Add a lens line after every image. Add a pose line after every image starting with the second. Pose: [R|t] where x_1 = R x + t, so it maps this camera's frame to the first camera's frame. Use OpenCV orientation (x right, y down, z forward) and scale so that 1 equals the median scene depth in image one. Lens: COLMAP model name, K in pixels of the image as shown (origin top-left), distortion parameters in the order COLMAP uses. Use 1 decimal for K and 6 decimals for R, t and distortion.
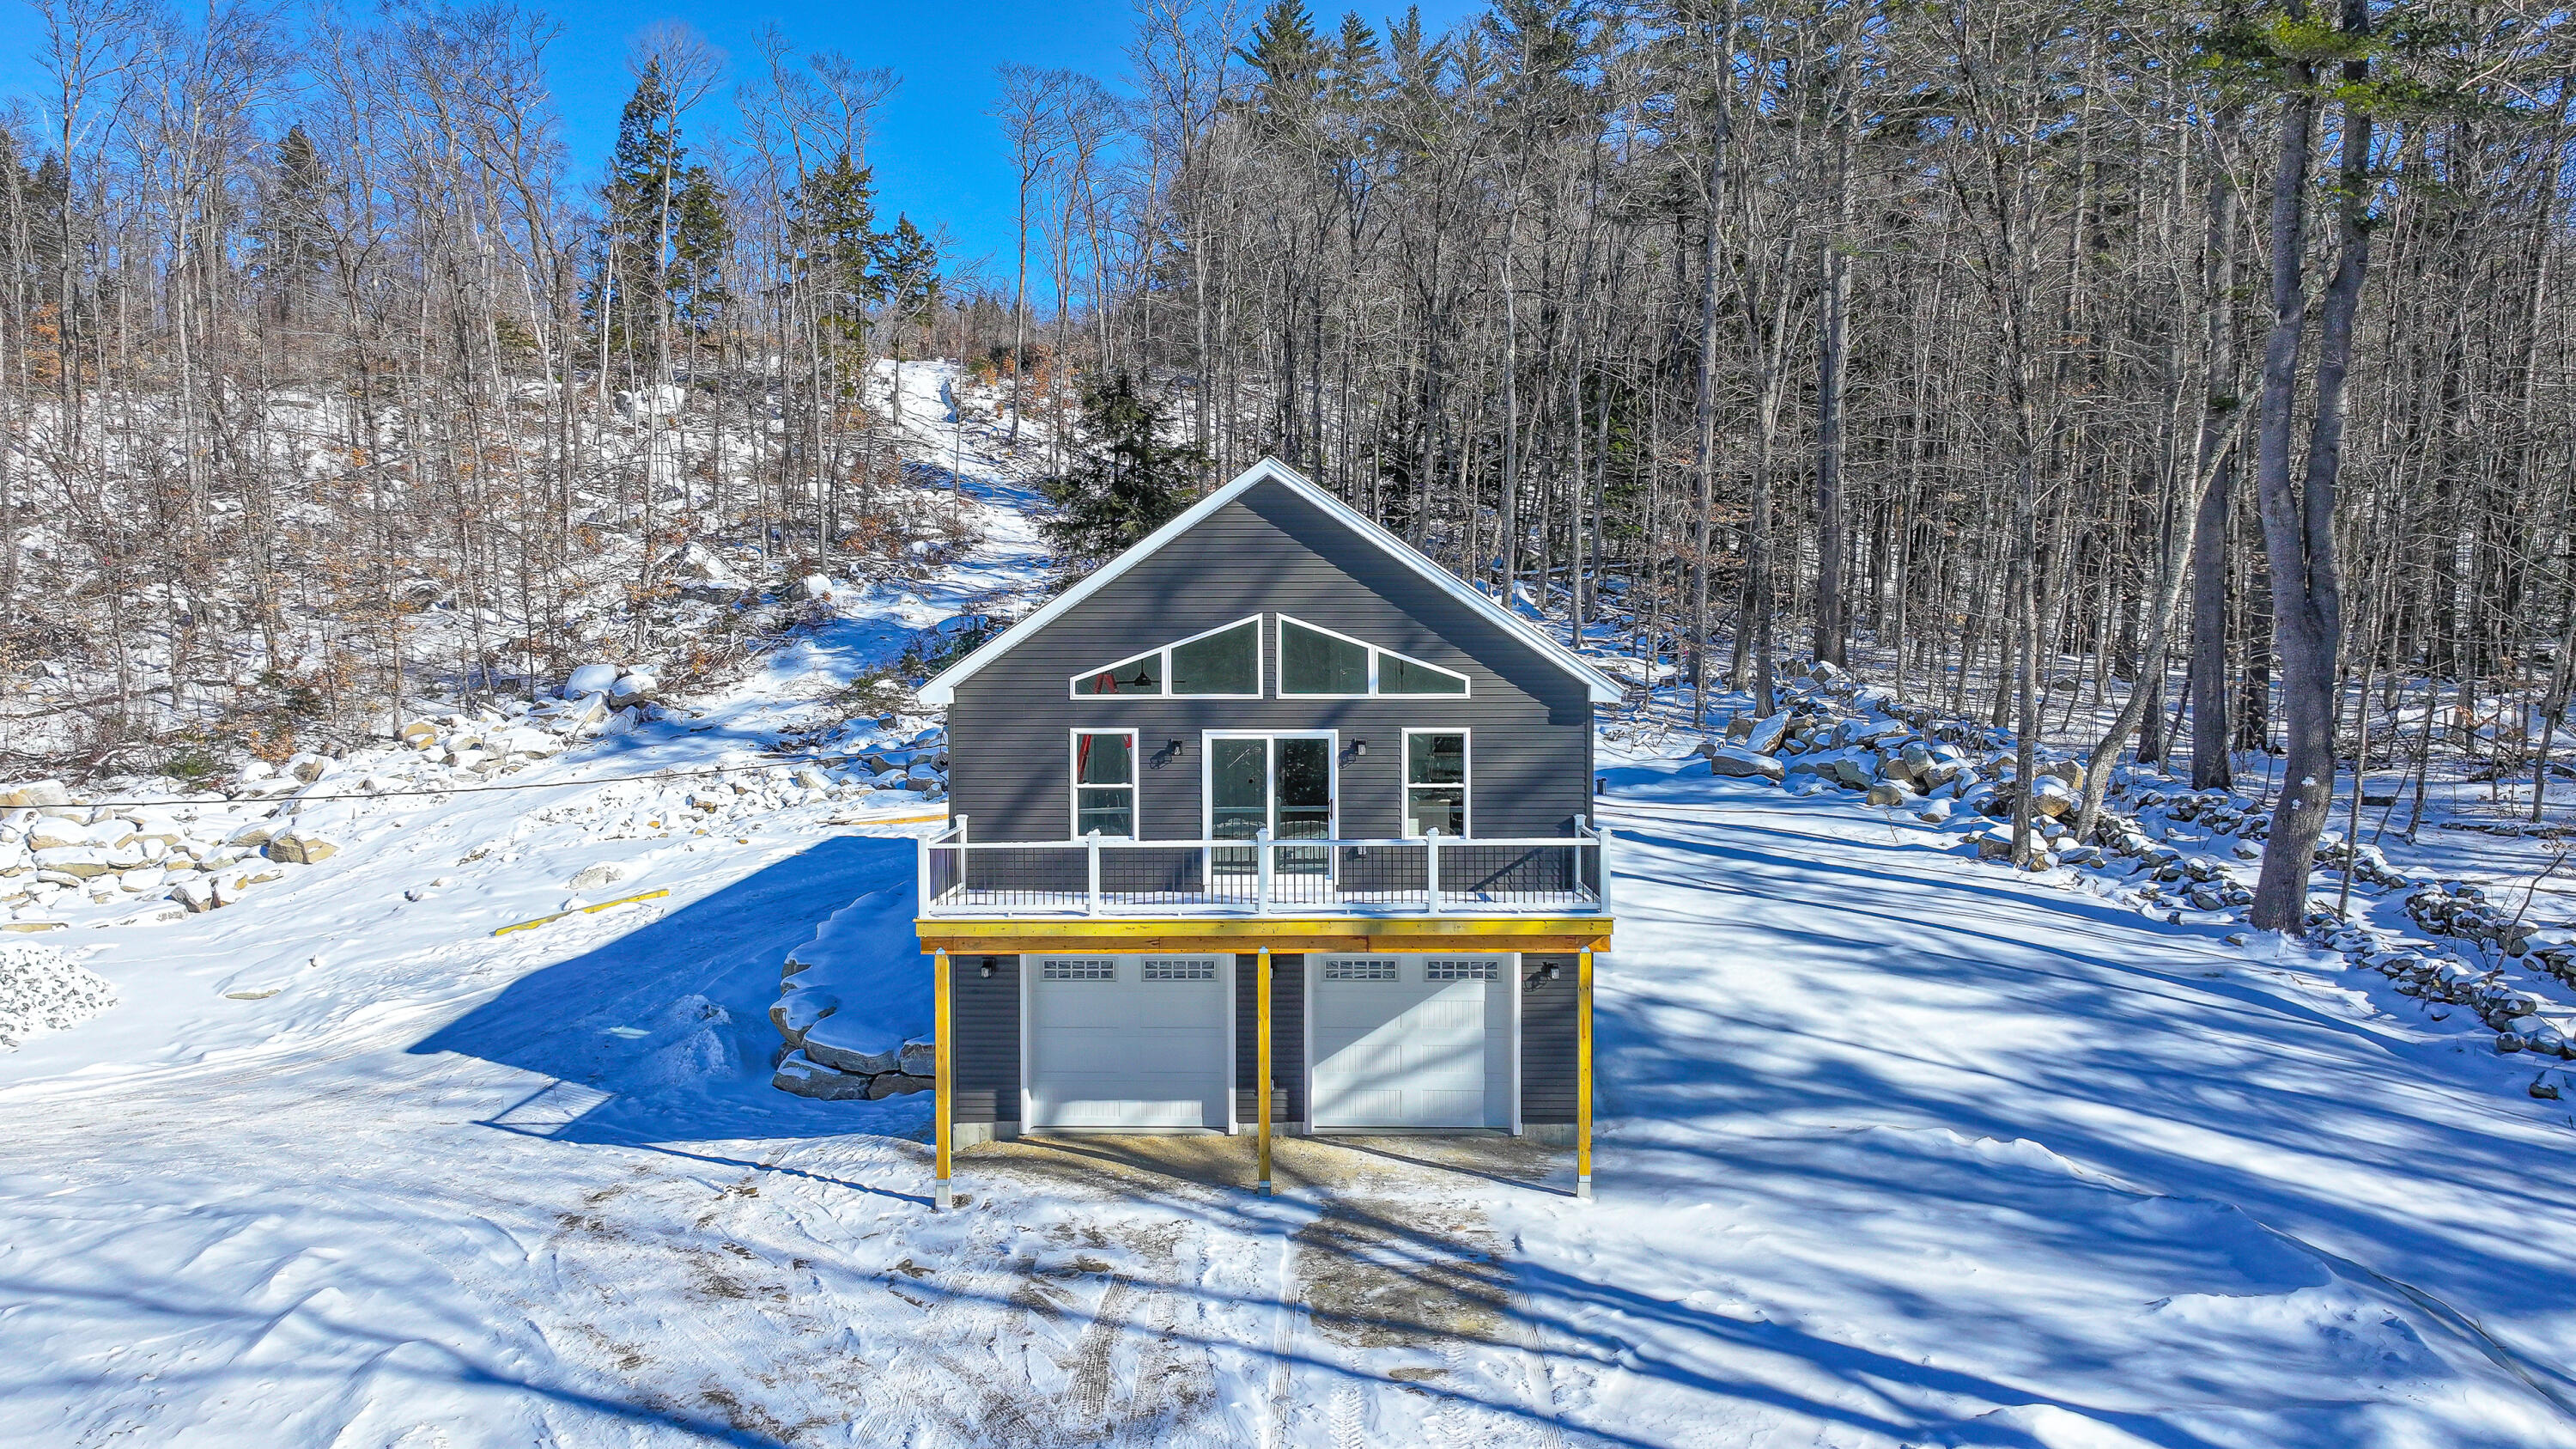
lens RADIAL K [[1836.5, 0, 1269.0], [0, 1836.5, 813.6], [0, 0, 1]] dist [0.006507, 0.010990]
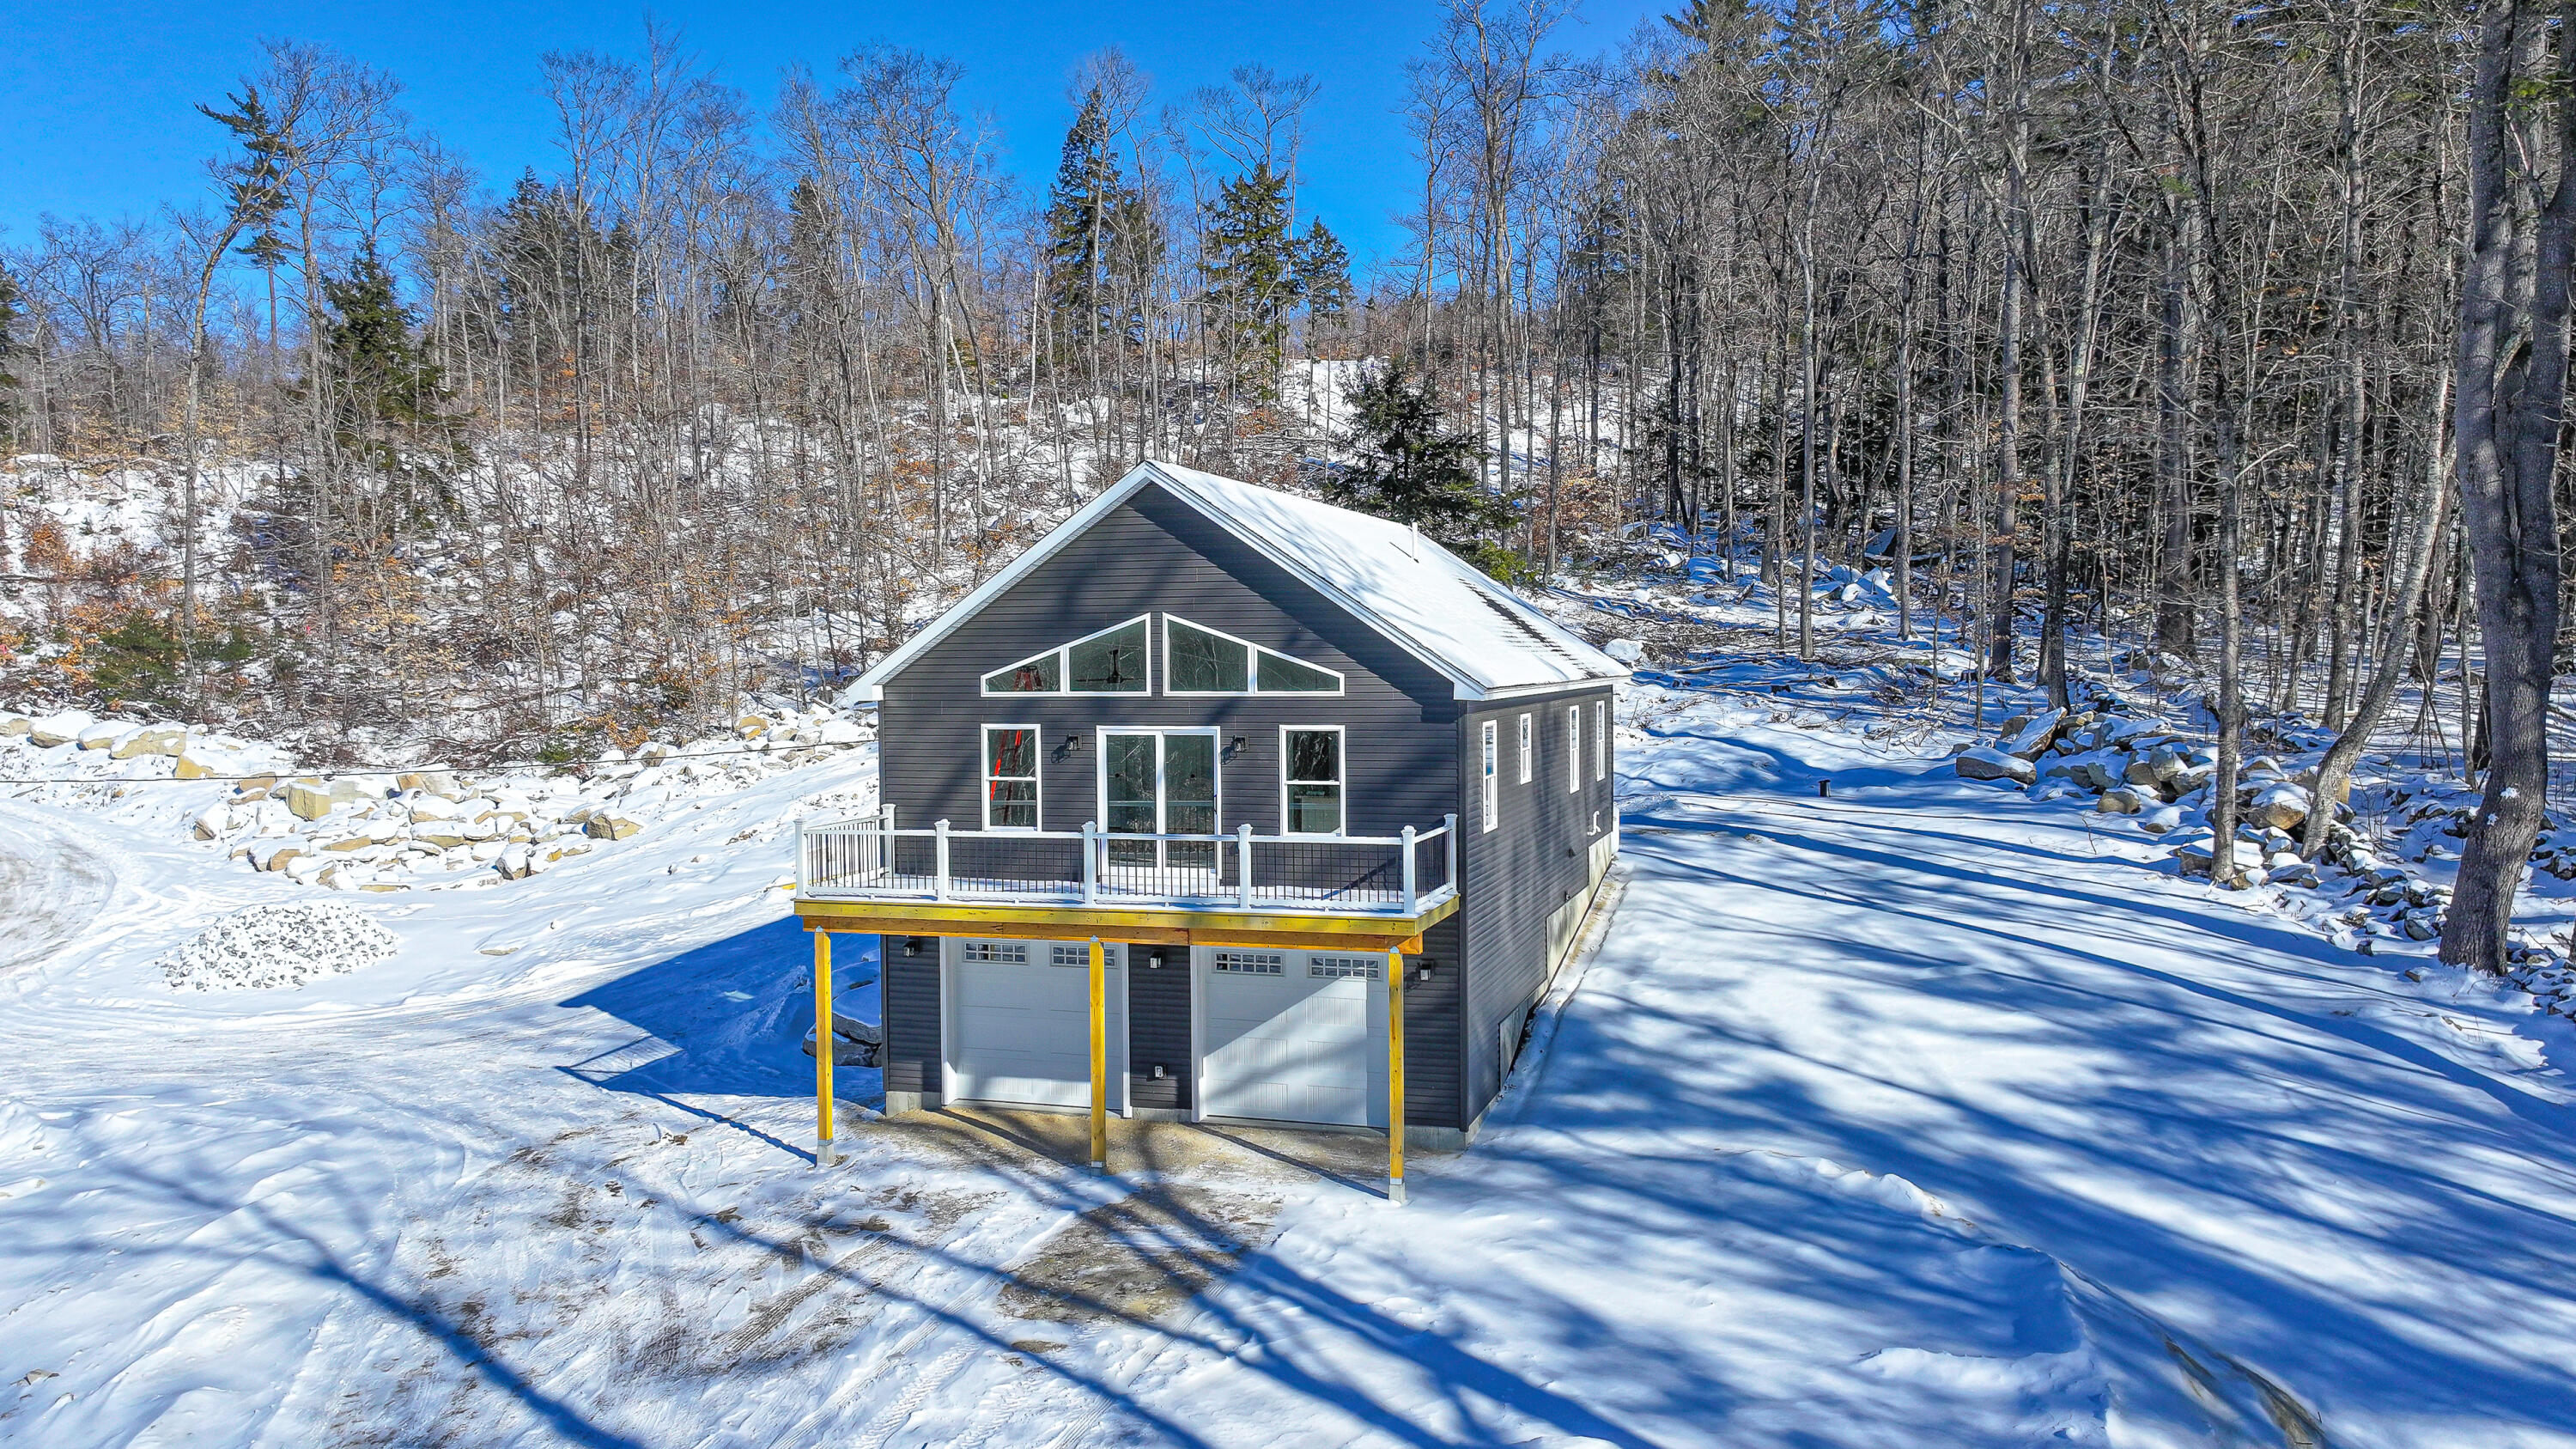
lens RADIAL K [[1836.5, 0, 1267.3], [0, 1836.5, 859.0], [0, 0, 1]] dist [0.006507, 0.010990]
pose [[0.960491, 0.024443, -0.277235, 0.345432], [-0.016877, 0.999418, 0.029644, -0.003093], [0.277798, -0.023794, 0.960345, 0.027854]]
